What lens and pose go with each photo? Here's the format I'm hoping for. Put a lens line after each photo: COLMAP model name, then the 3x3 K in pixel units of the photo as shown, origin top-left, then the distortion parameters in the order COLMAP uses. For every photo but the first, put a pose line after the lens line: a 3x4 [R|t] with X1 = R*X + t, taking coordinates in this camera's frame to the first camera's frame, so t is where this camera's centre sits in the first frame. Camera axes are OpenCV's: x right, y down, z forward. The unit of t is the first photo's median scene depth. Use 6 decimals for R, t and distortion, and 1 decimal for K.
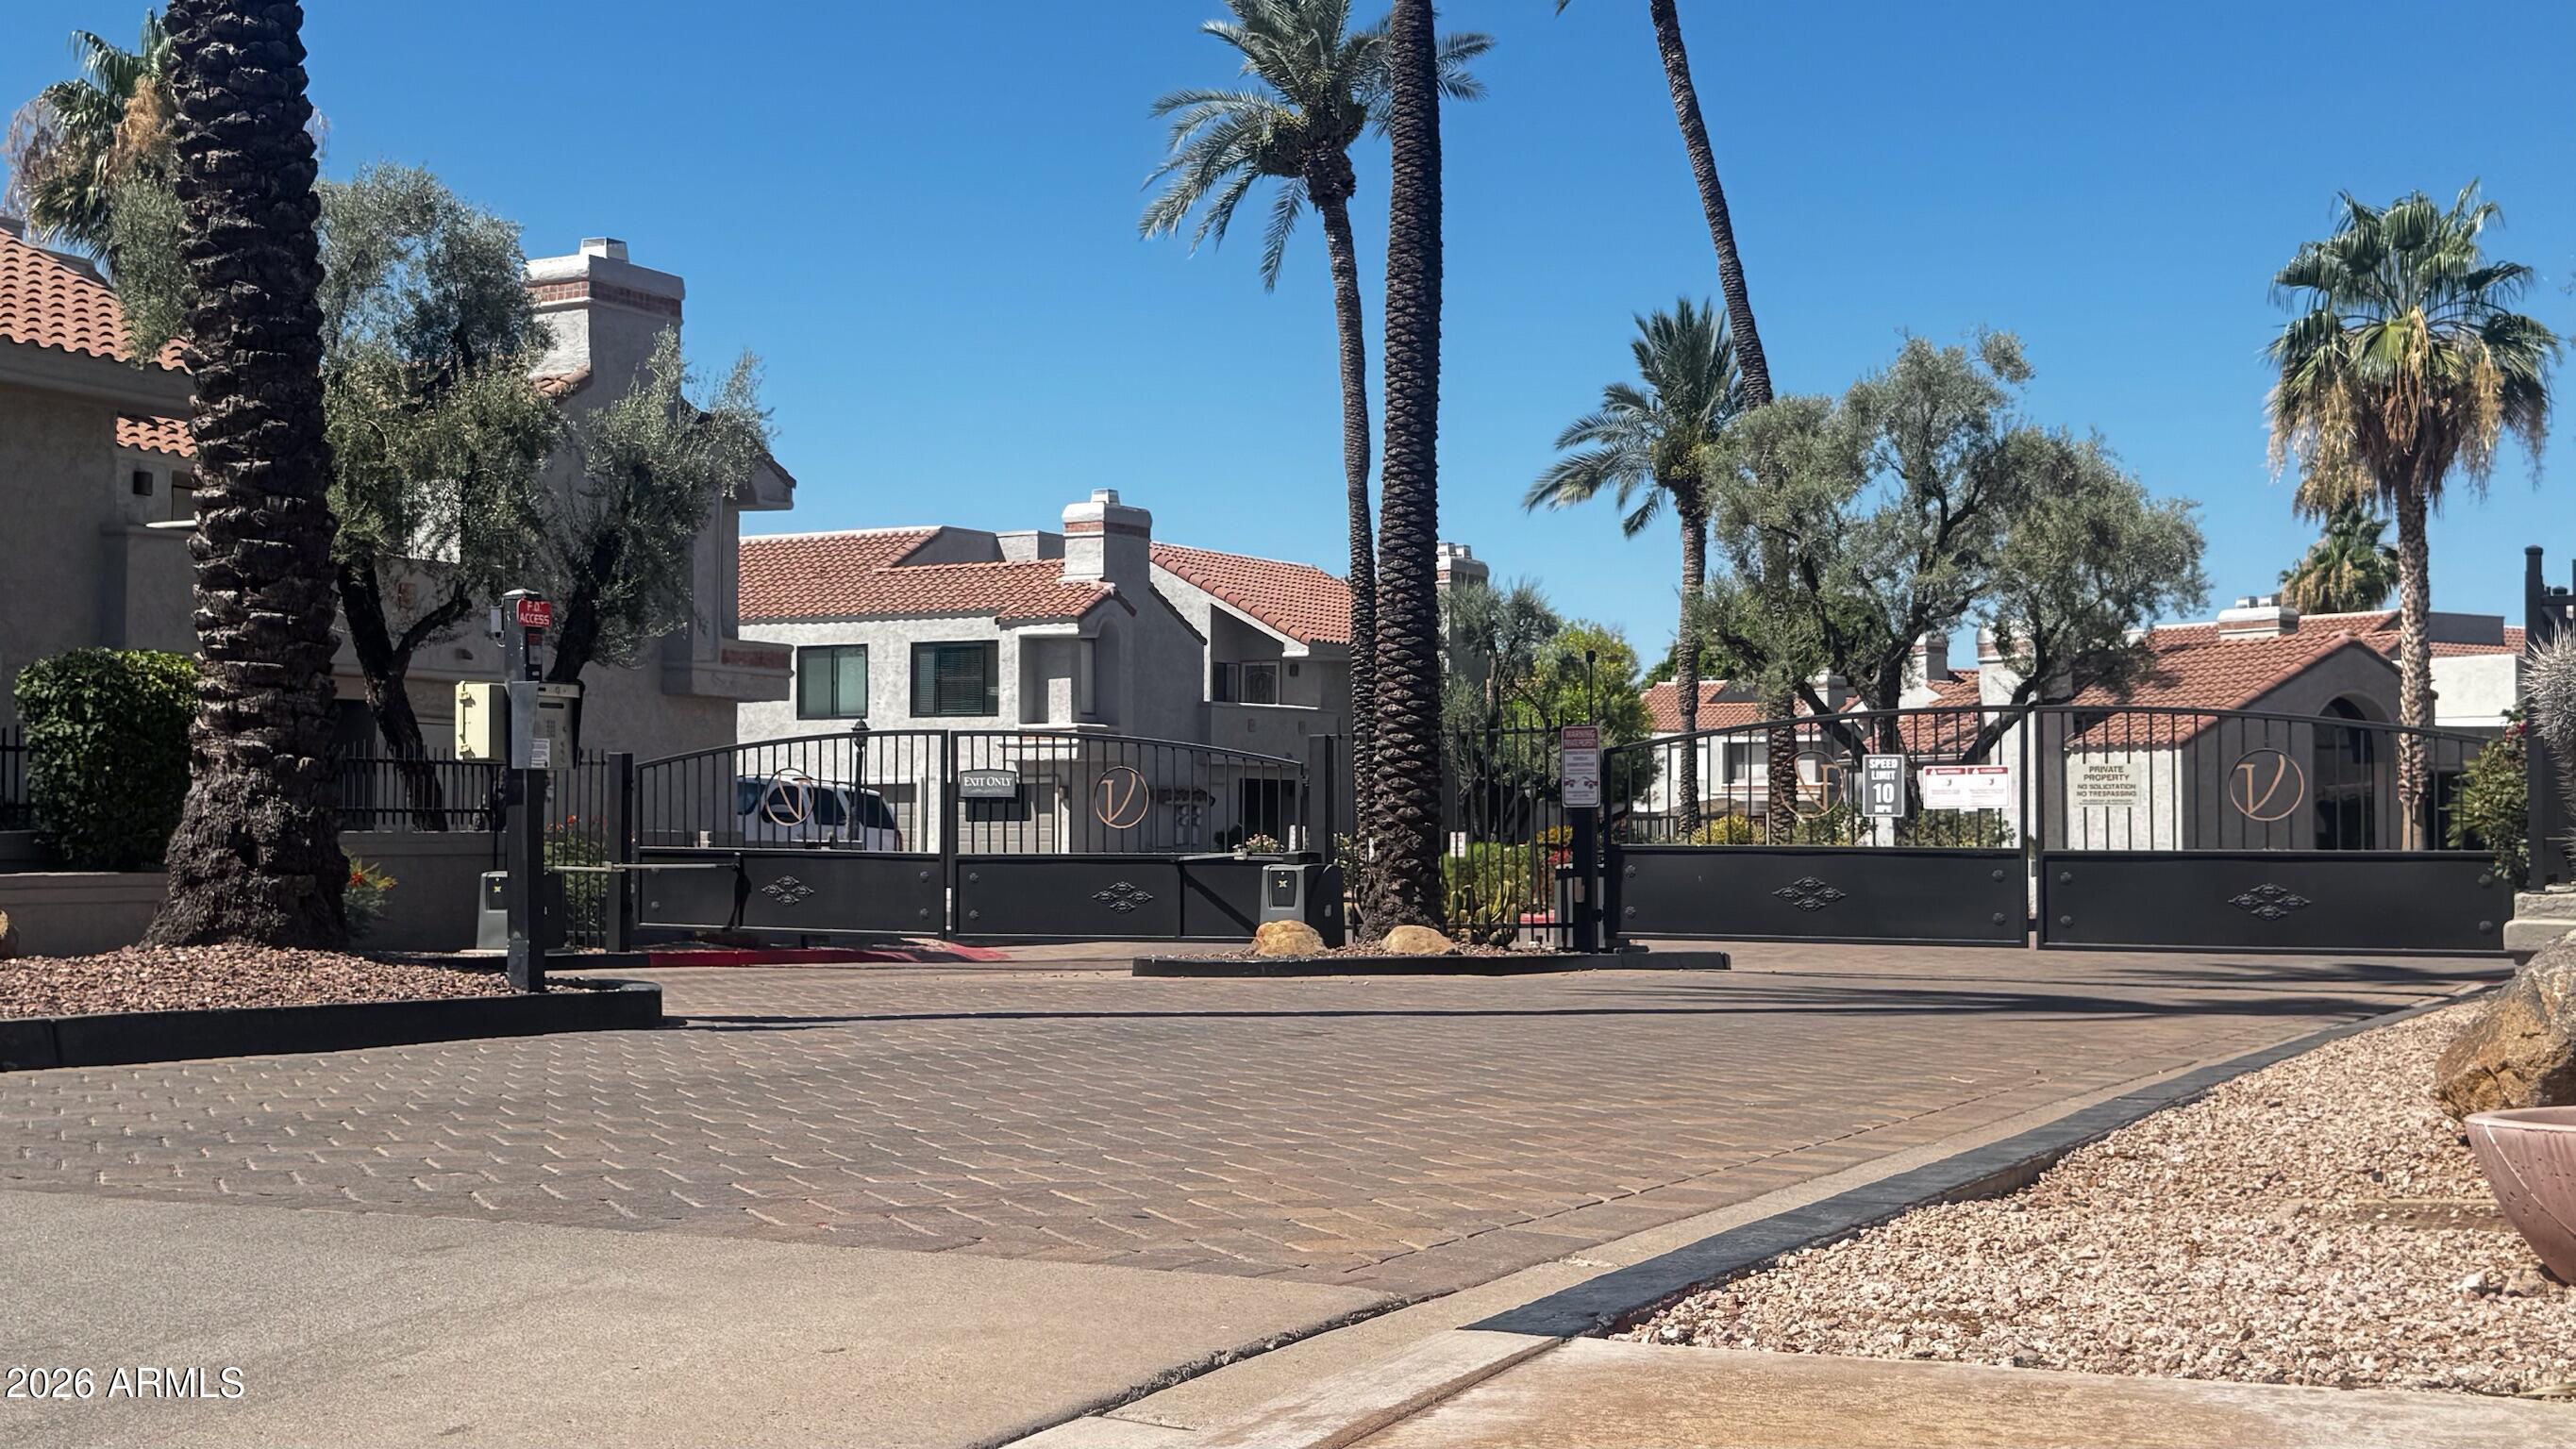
lens RADIAL K [[3052.0, 0, 1288.0], [0, 3052.0, 724.5], [0, 0, 1]] dist [0.001277, -0.230594]
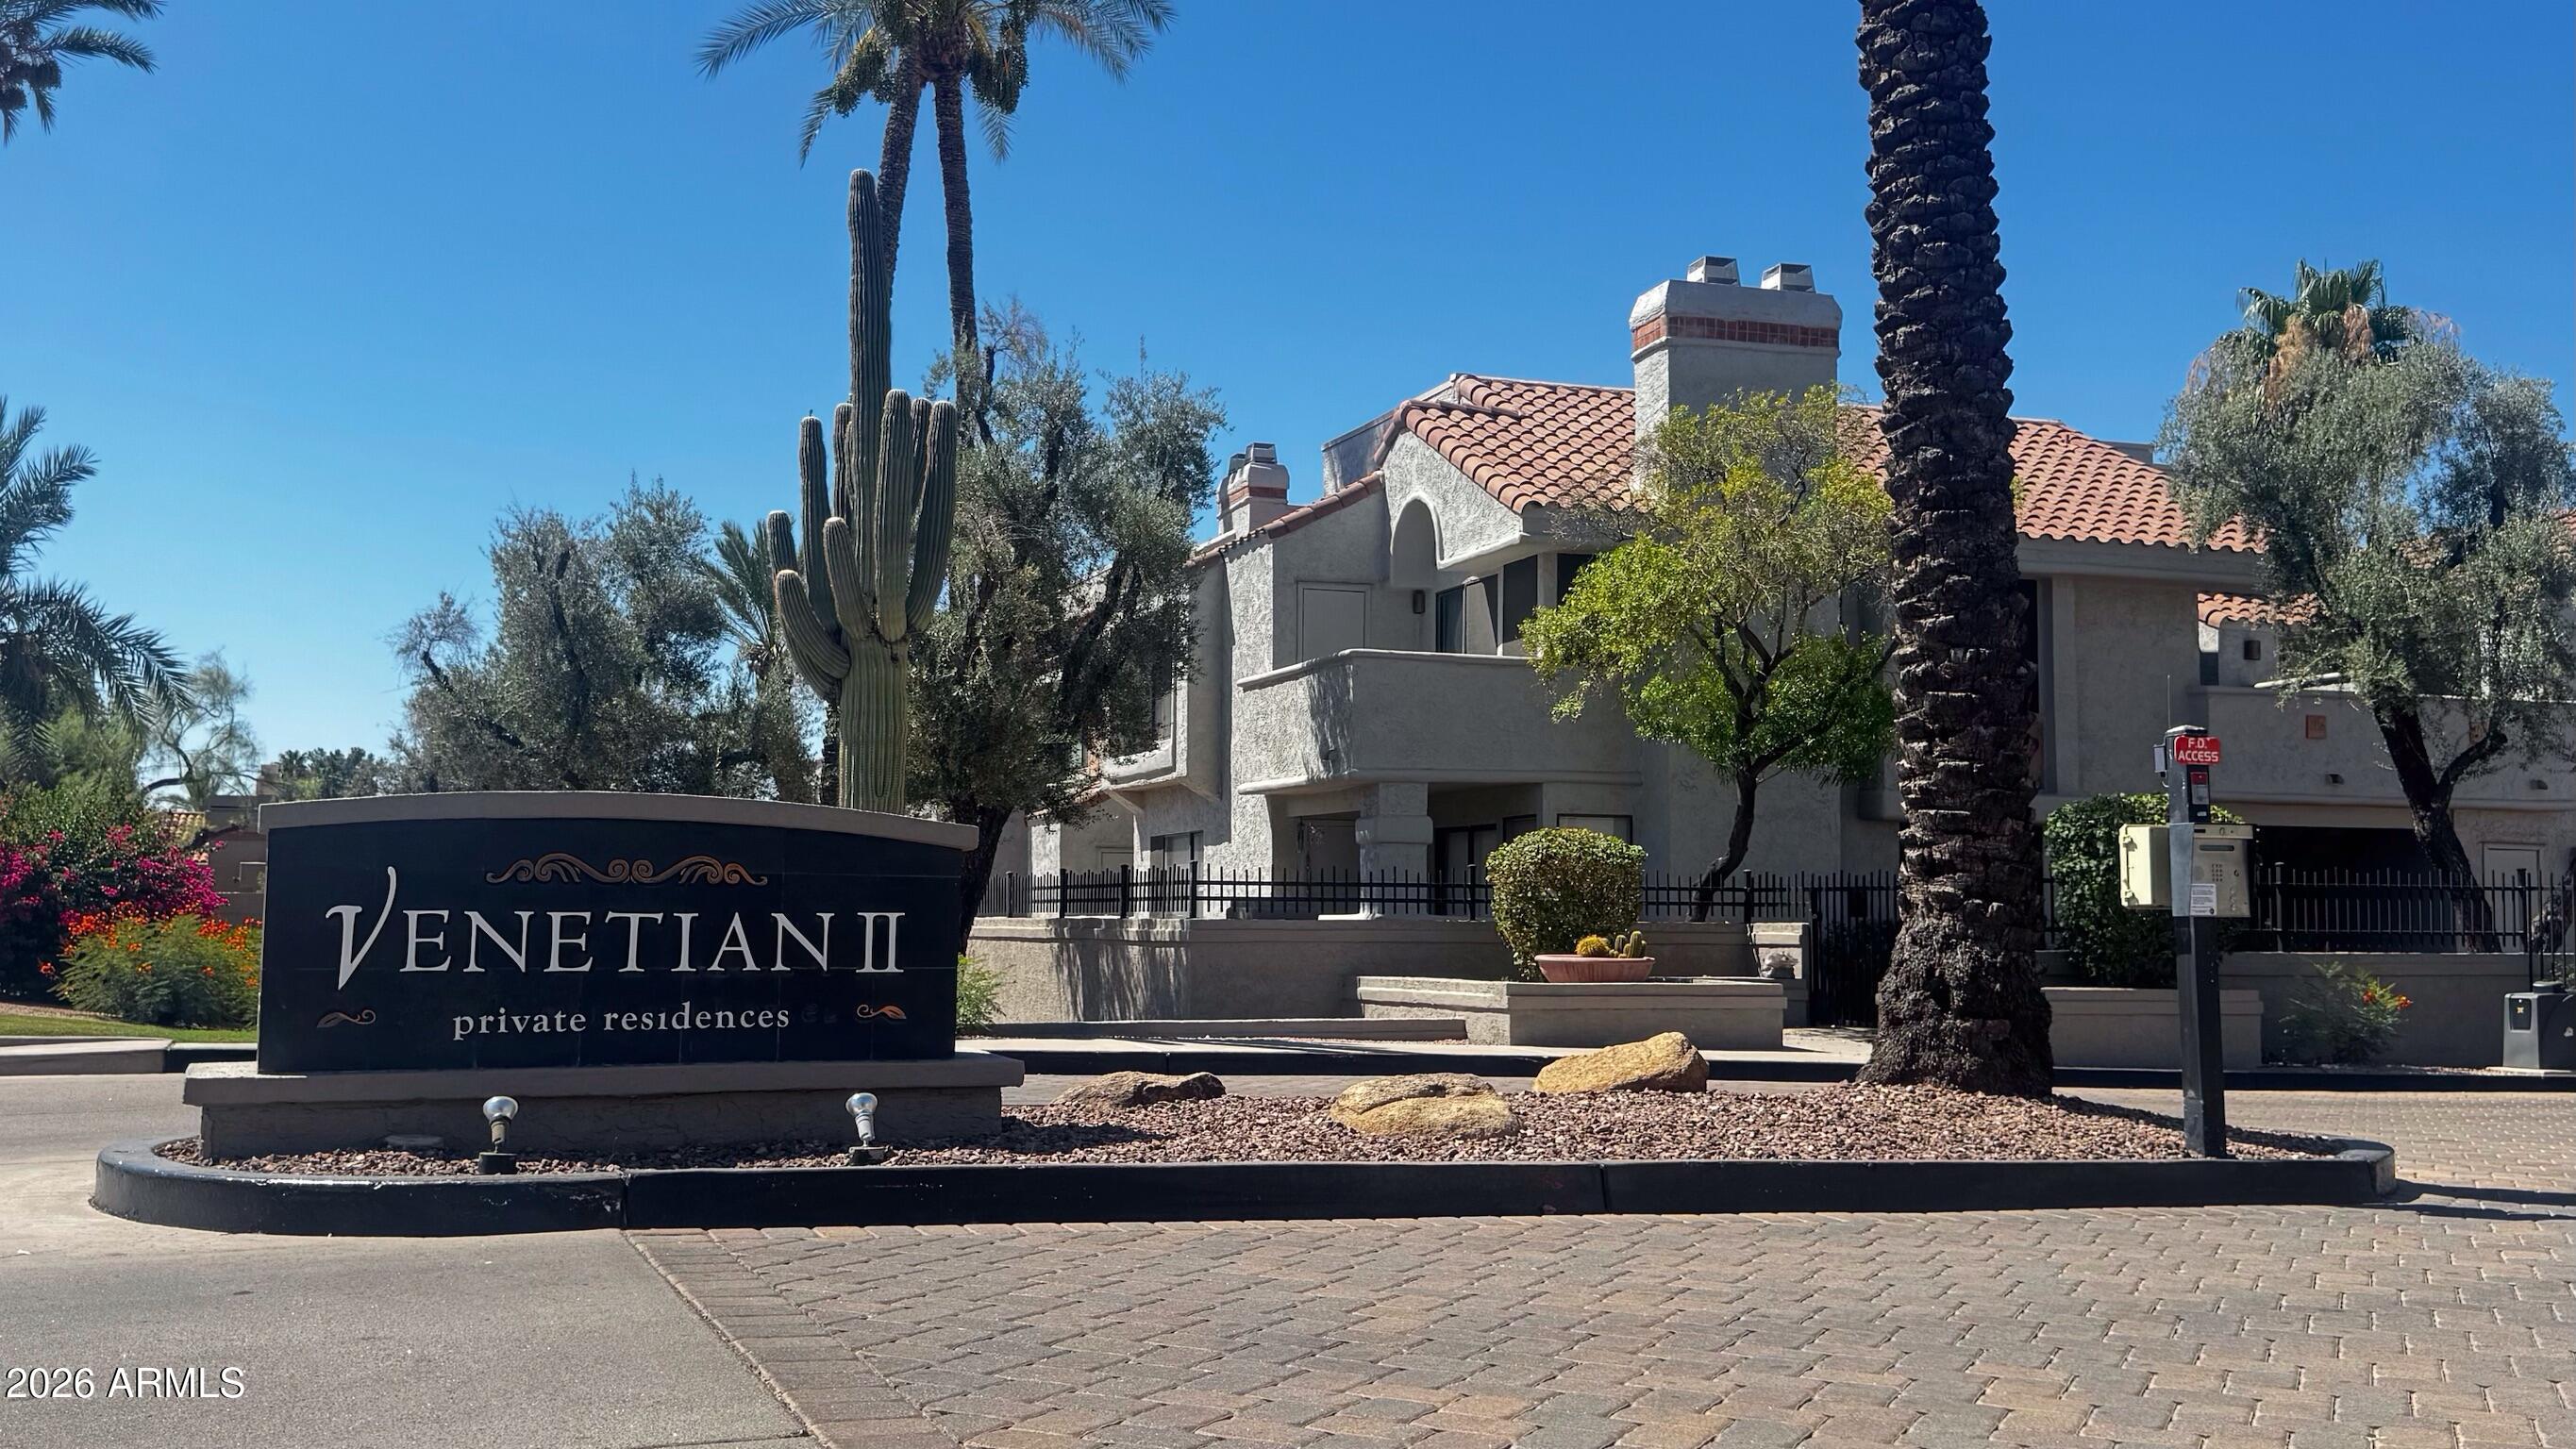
lens RADIAL K [[2341.7, 0, 1288.0], [0, 2341.7, 724.5], [0, 0, 1]] dist [0.124537, -0.283977]
pose [[0.691832, -0.056113, -0.719875, 0.084376], [0.018307, 0.998018, -0.060200, -0.005286], [0.721826, 0.028470, 0.691488, 0.281819]]
